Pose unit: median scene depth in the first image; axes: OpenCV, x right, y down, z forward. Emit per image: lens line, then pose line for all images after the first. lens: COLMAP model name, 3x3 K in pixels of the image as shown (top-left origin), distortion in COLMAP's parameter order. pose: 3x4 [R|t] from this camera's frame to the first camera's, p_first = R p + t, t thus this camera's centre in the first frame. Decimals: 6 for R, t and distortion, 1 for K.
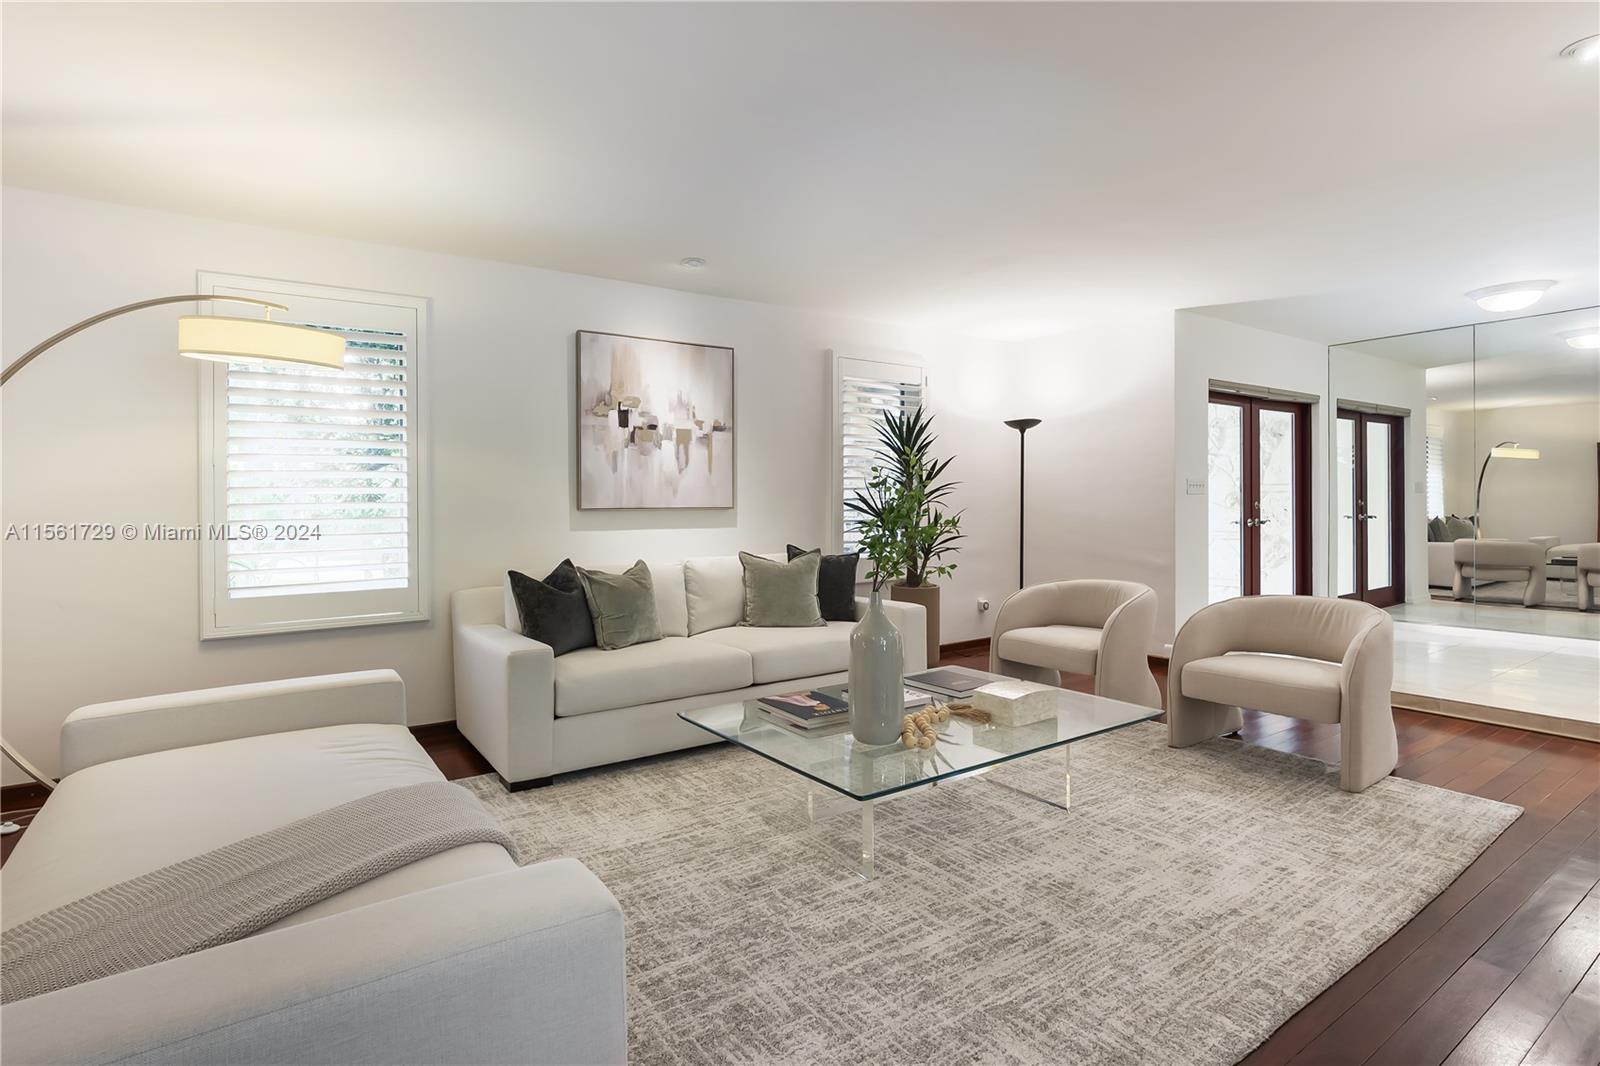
lens RADIAL K [[791.1, 0, 759.8], [0, 791.1, 504.9], [0, 0, 1]] dist [0.000447, 0.000293]
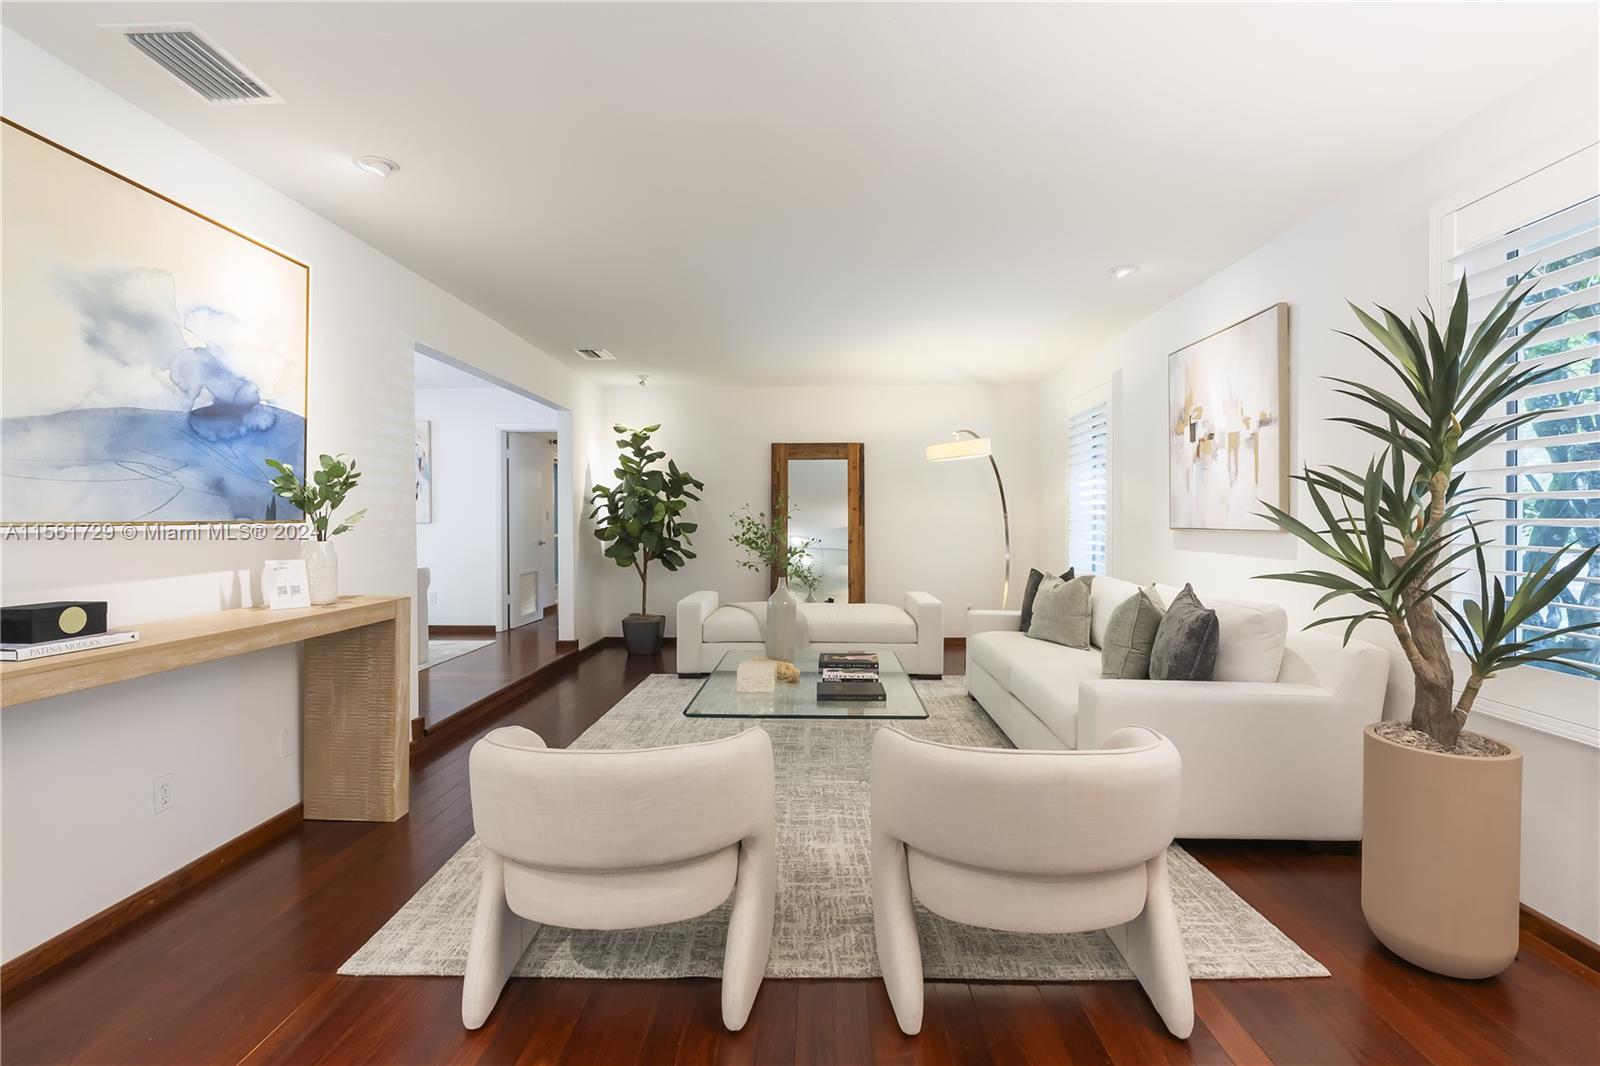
lens RADIAL K [[718.2, 0, 802.5], [0, 718.2, 525.7], [0, 0, 1]] dist [-0.012223, 0.002537]
pose [[-0.558257, 0.015037, -0.829532, 0.788941], [0.002412, 0.999861, 0.016501, -0.013705], [0.829665, 0.007210, -0.558215, 1.085795]]
